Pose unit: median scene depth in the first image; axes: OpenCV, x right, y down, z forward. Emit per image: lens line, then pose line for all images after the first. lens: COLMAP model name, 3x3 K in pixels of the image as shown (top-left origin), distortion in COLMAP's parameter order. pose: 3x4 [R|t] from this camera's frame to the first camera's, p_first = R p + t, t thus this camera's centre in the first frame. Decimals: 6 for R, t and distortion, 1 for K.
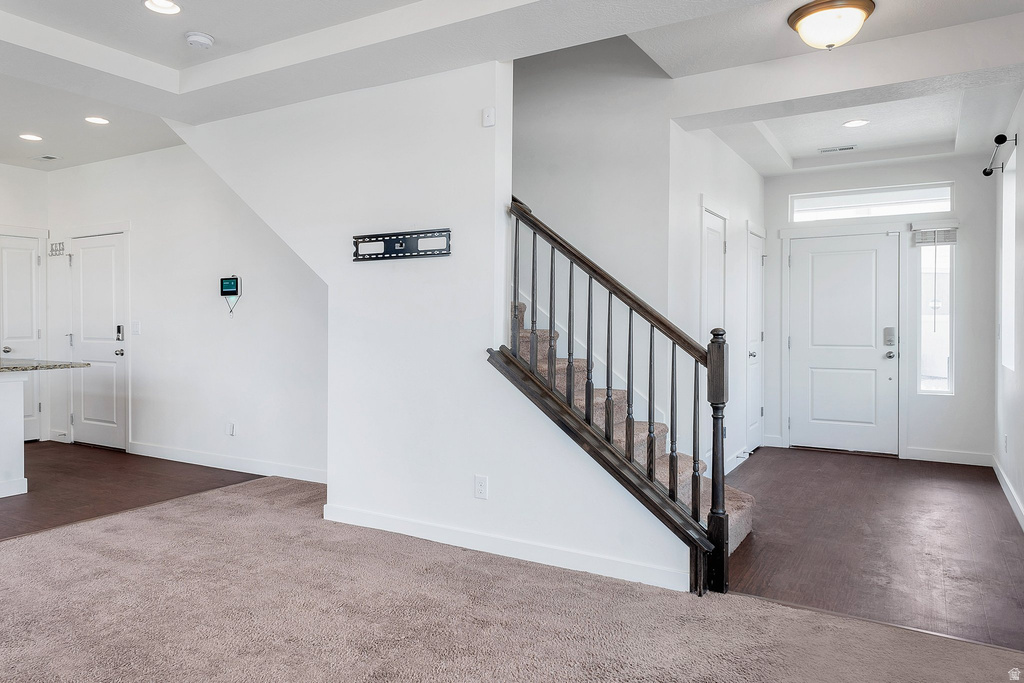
lens RADIAL K [[705.1, 0, 506.8], [0, 705.1, 324.0], [0, 0, 1]] dist [0.025709, -0.000685]
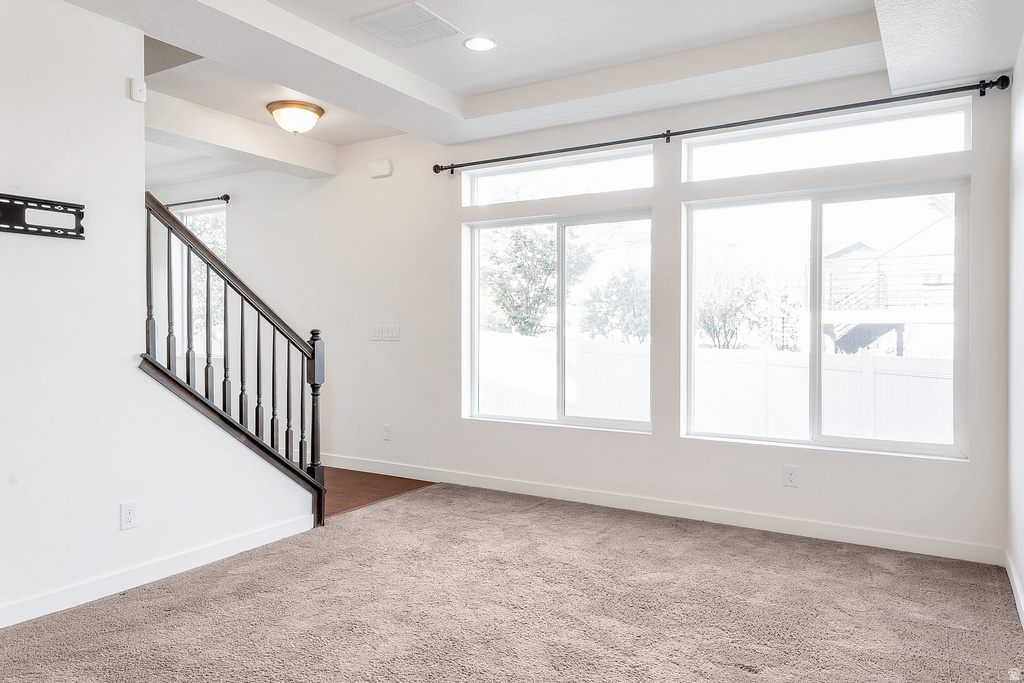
lens RADIAL K [[705.1, 0, 506.8], [0, 705.1, 324.0], [0, 0, 1]] dist [0.025709, -0.000685]
pose [[0.006751, 0.004554, 0.999967, -0.915996], [0.003150, 0.999985, -0.004576, 0.003251], [-0.999972, 0.003181, 0.006737, 0.539587]]
